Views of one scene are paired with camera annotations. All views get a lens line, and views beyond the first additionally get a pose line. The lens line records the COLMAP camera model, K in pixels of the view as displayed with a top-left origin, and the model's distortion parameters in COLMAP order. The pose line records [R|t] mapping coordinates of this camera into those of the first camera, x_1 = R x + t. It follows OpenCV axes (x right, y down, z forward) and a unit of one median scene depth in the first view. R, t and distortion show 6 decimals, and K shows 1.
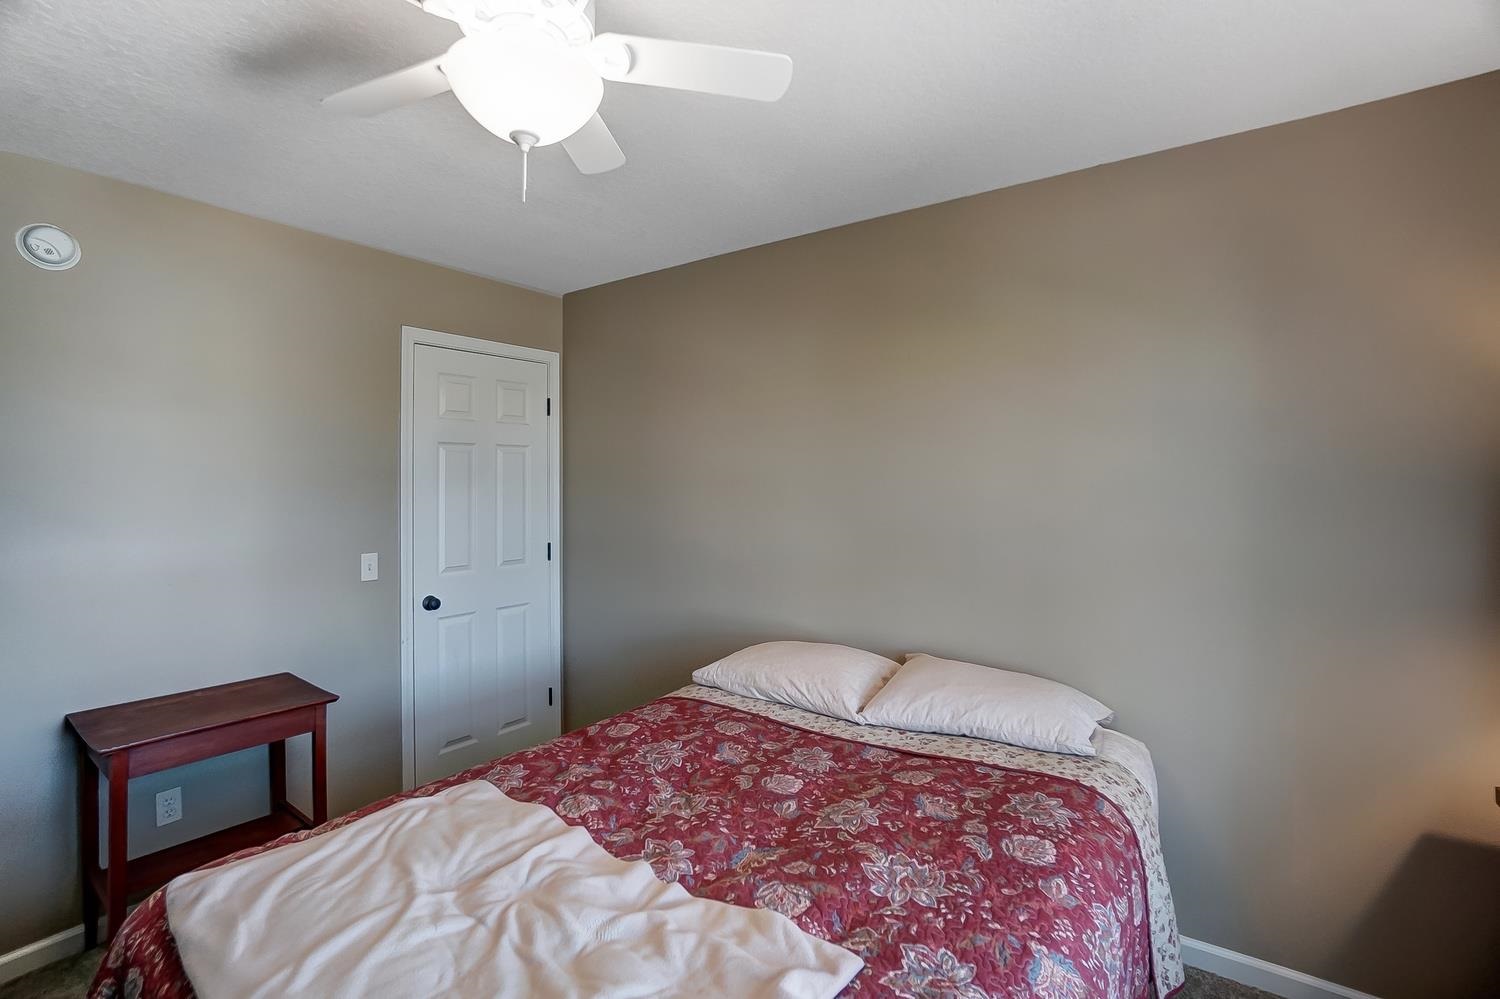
lens RADIAL K [[688.0, 0, 750.0], [0, 688.0, 499.5], [0, 0, 1]] dist [-0.048060, -0.010173]
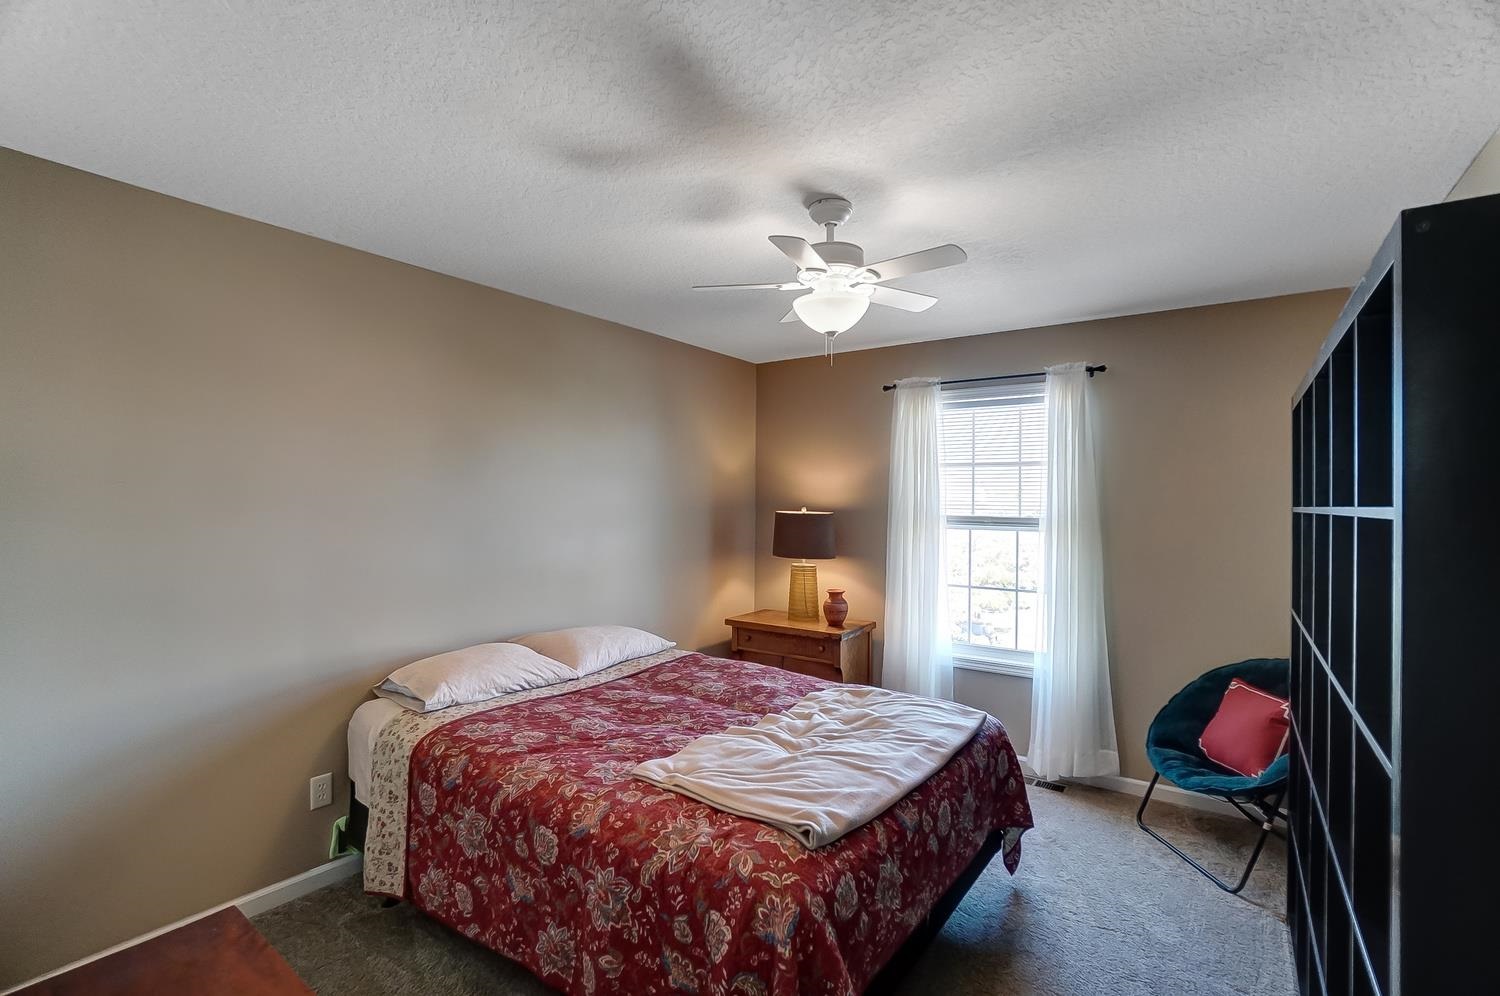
lens RADIAL K [[672.8, 0, 750.0], [0, 672.8, 498.0], [0, 0, 1]] dist [-0.067181, 0.024343]
pose [[0.011197, 0.005840, 0.999920, -1.326057], [0.007710, 0.999953, -0.005927, -0.045573], [-0.999908, 0.007775, 0.011151, 0.655389]]
